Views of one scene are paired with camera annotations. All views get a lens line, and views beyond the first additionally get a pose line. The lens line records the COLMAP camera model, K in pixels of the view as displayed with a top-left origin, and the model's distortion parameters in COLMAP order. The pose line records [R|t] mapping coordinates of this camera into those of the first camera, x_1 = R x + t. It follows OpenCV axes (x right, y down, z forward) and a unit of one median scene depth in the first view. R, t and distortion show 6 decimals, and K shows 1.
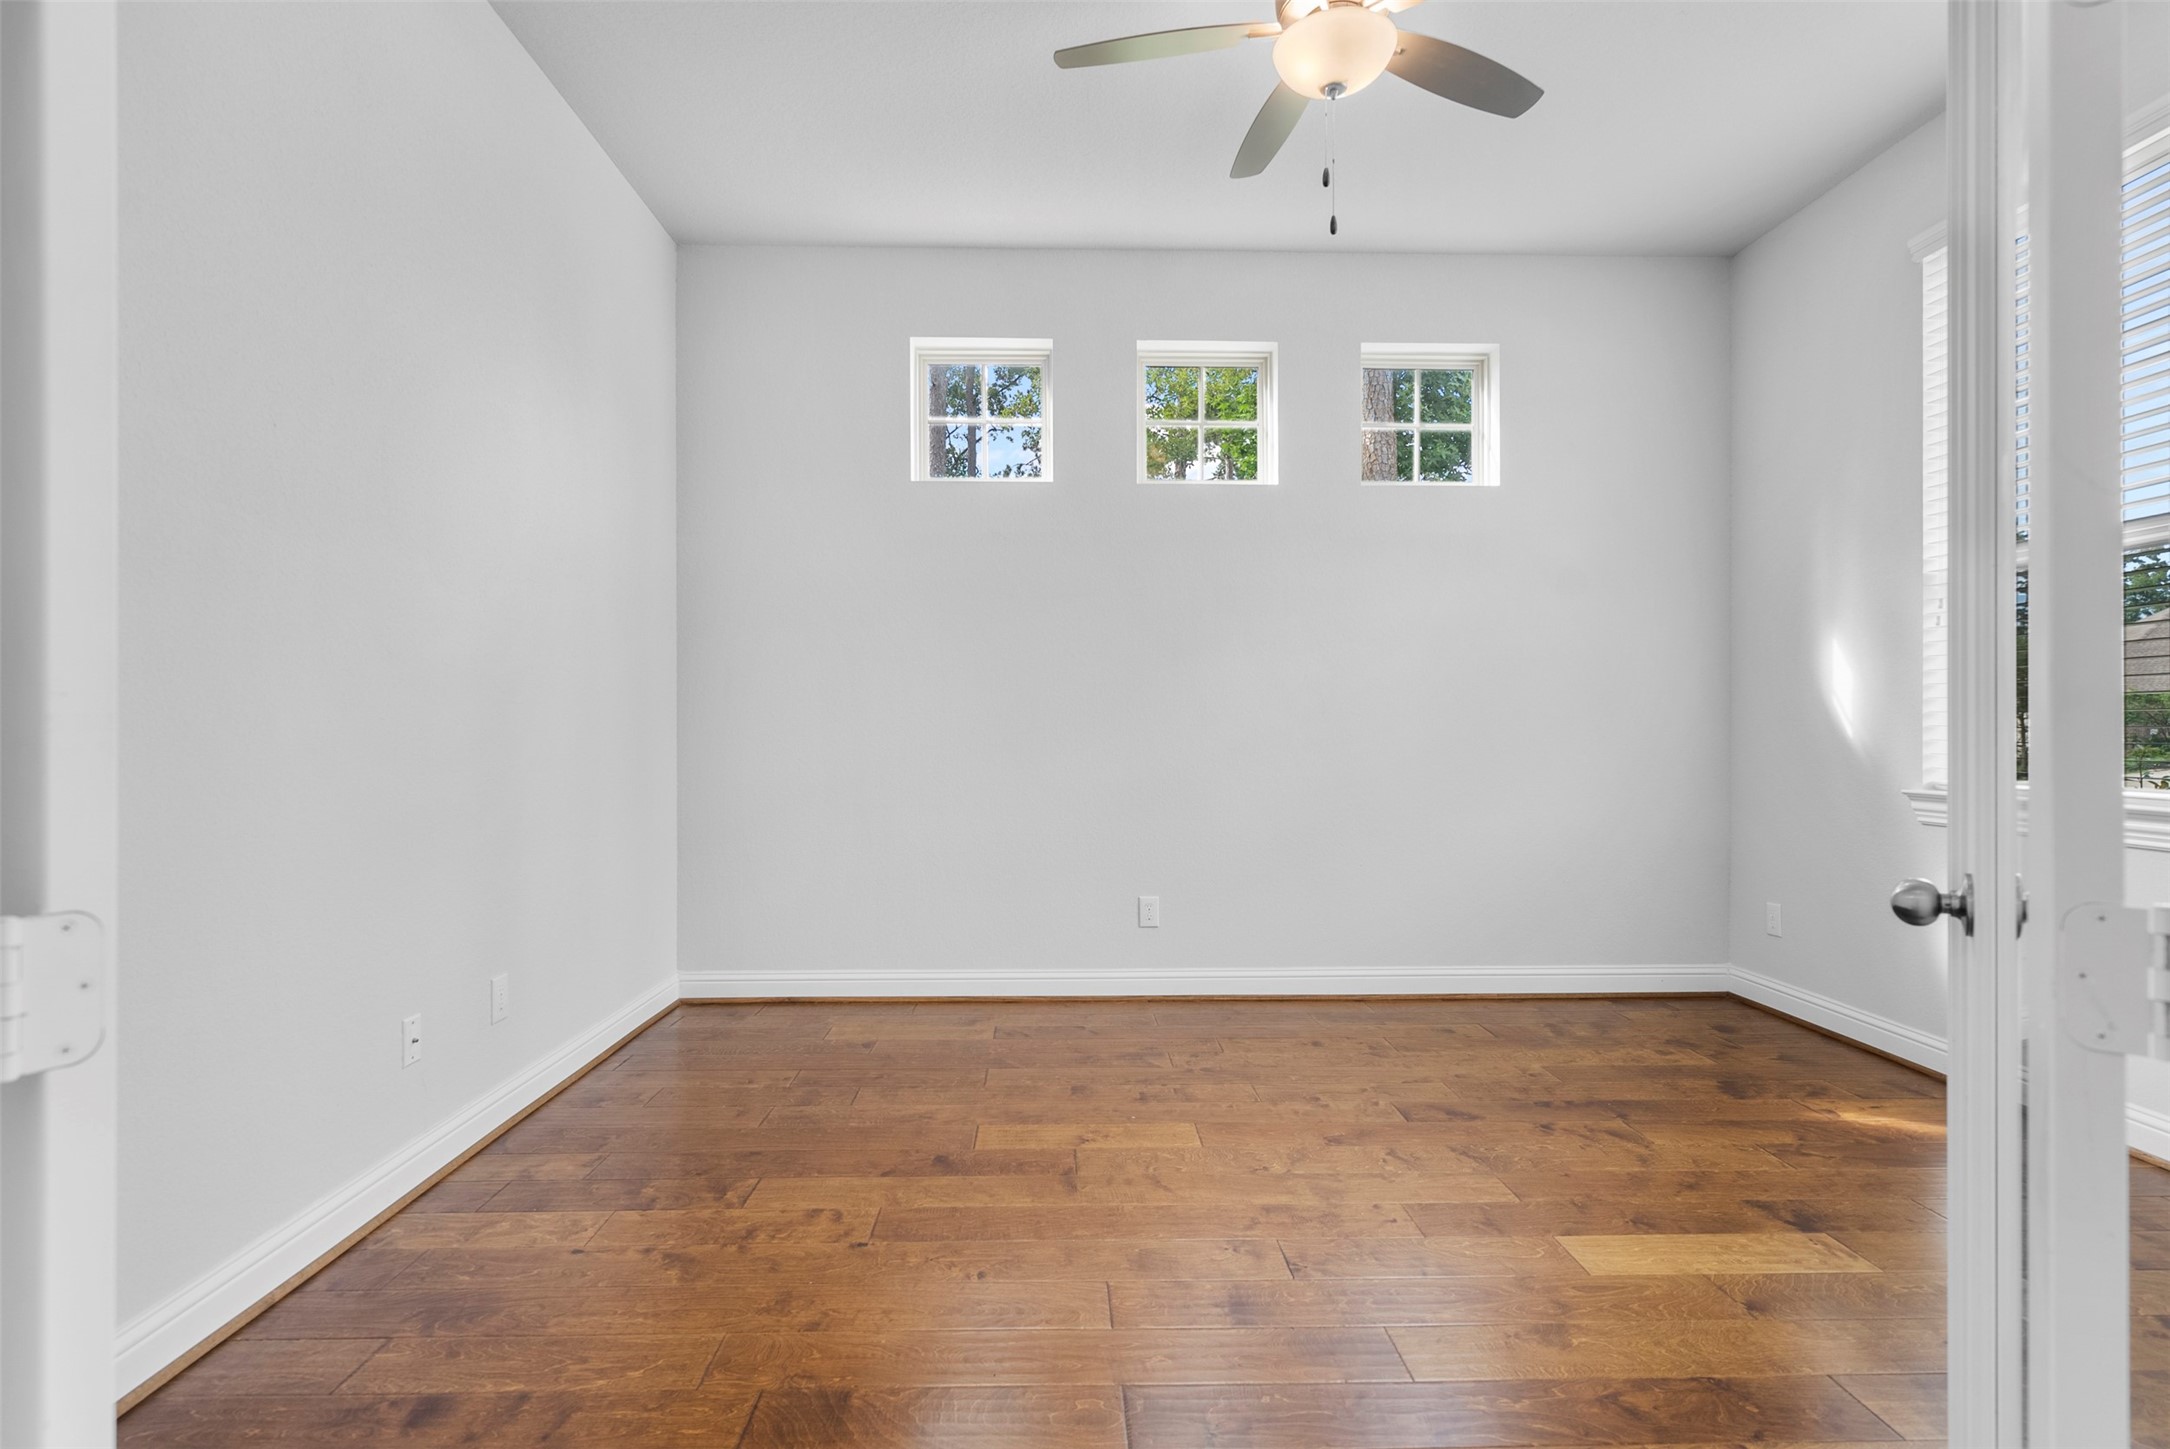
lens RADIAL K [[1043.6, 0, 1086.4], [0, 1043.6, 734.5], [0, 0, 1]] dist [0.000937, 0.000572]
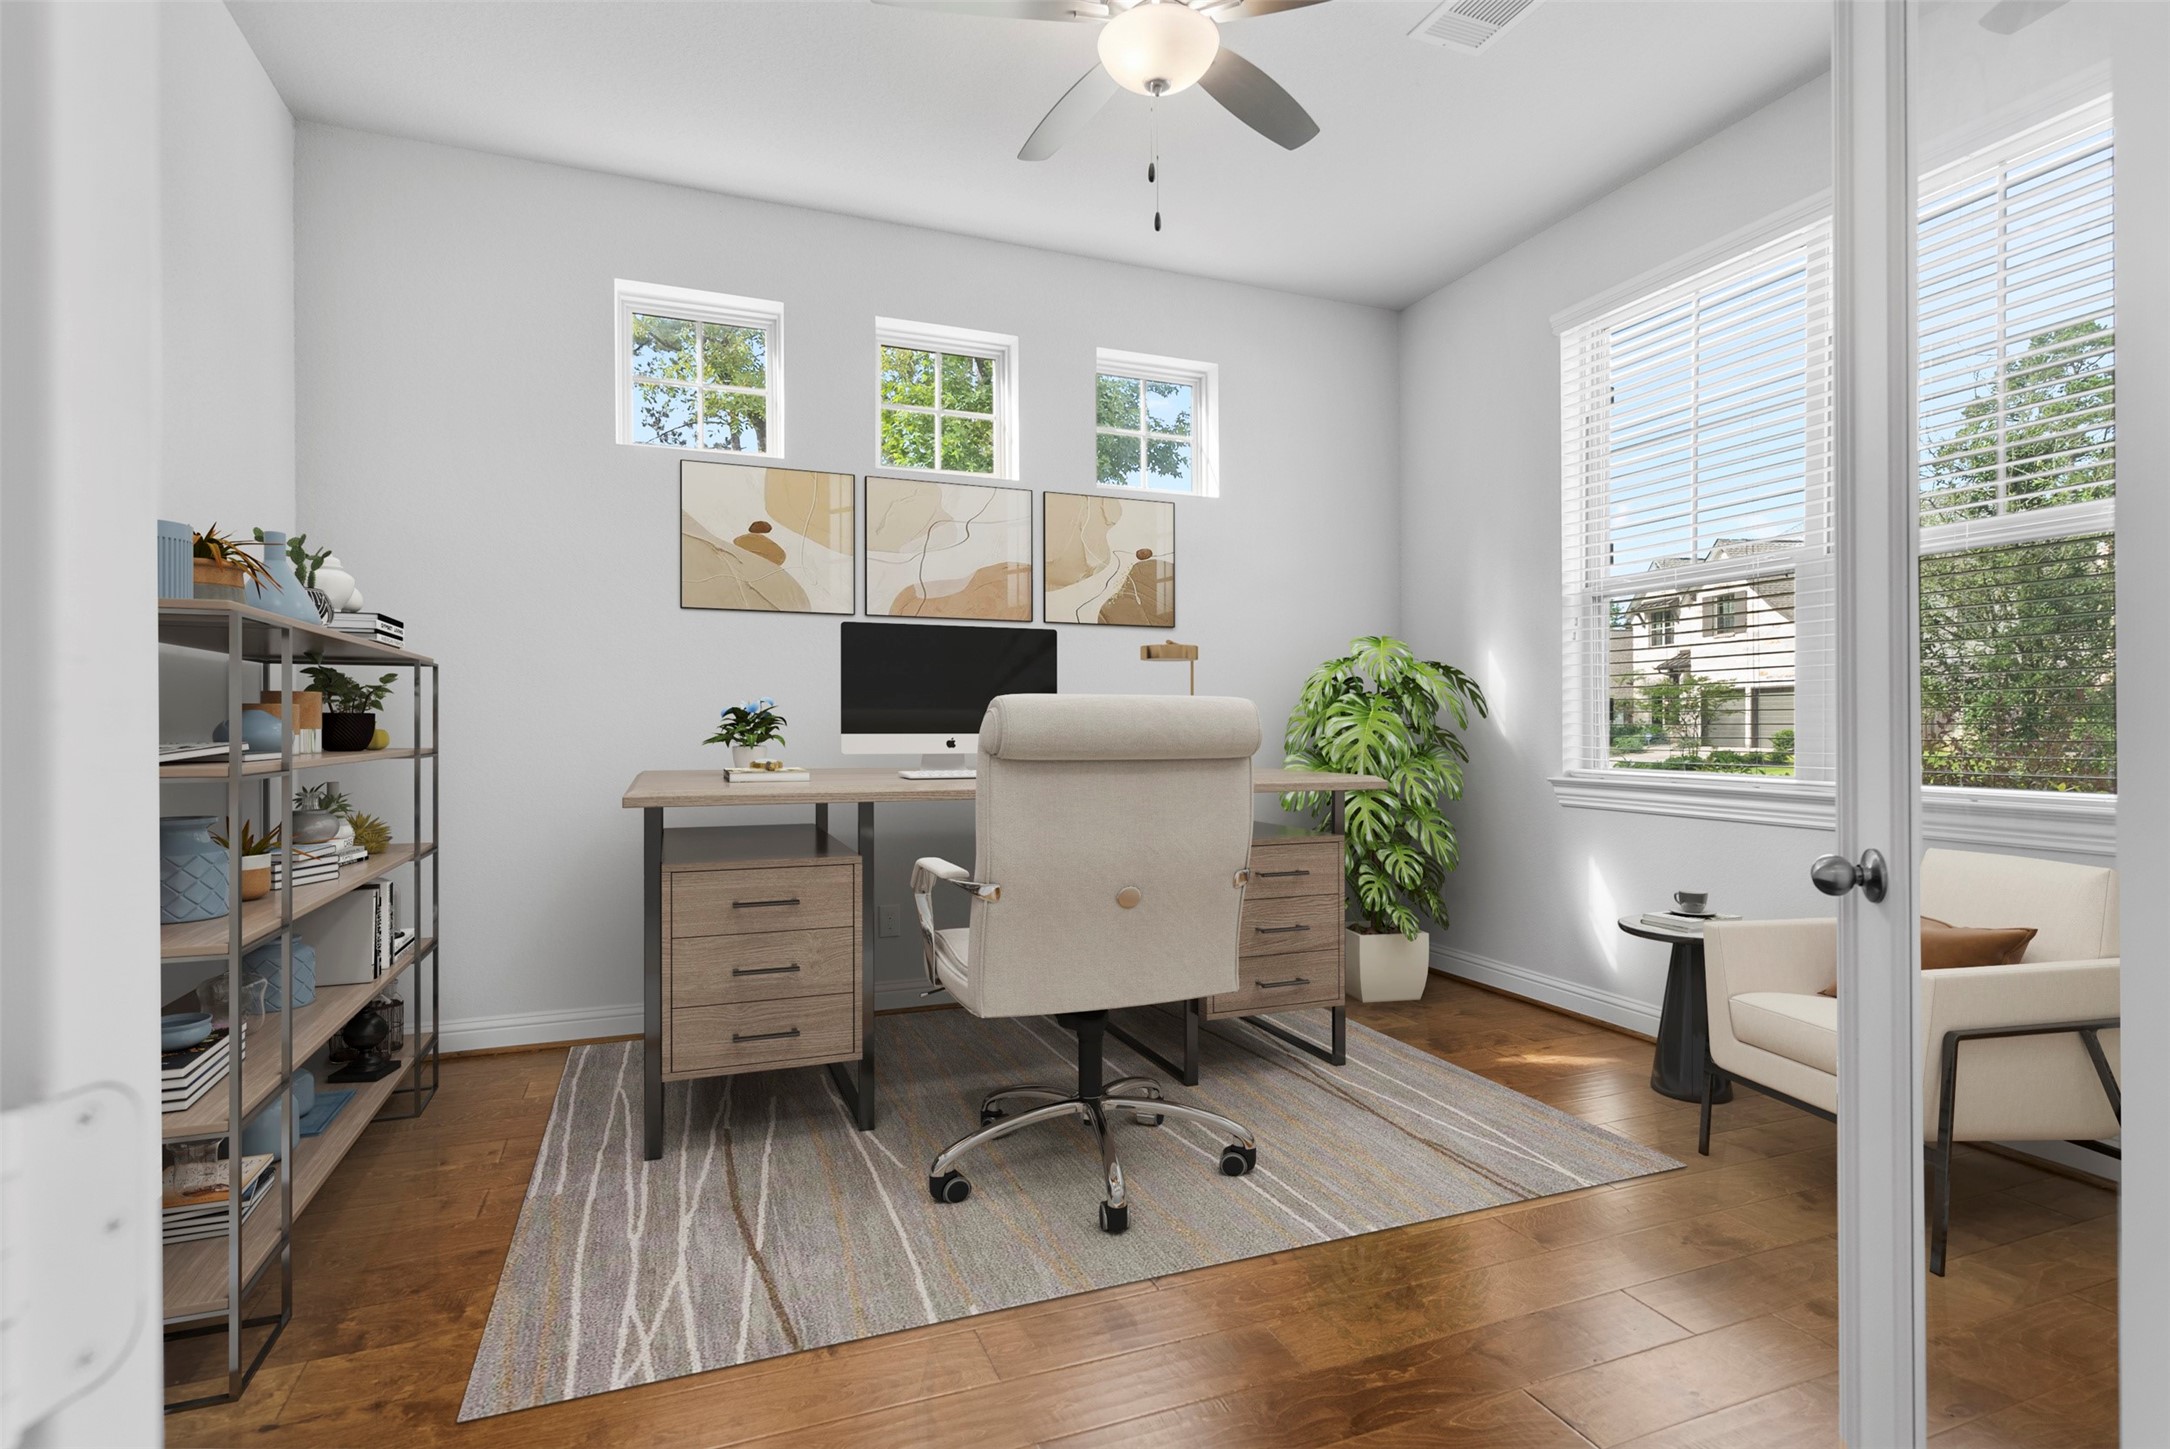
lens RADIAL K [[1043.8, 0, 1083.2], [0, 1043.8, 729.9], [0, 0, 1]] dist [-0.000374, 0.000755]
pose [[0.941581, -0.002868, 0.336774, -0.150332], [0.004040, 0.999988, -0.002780, -0.000015], [-0.336762, 0.003978, 0.941582, 0.078272]]
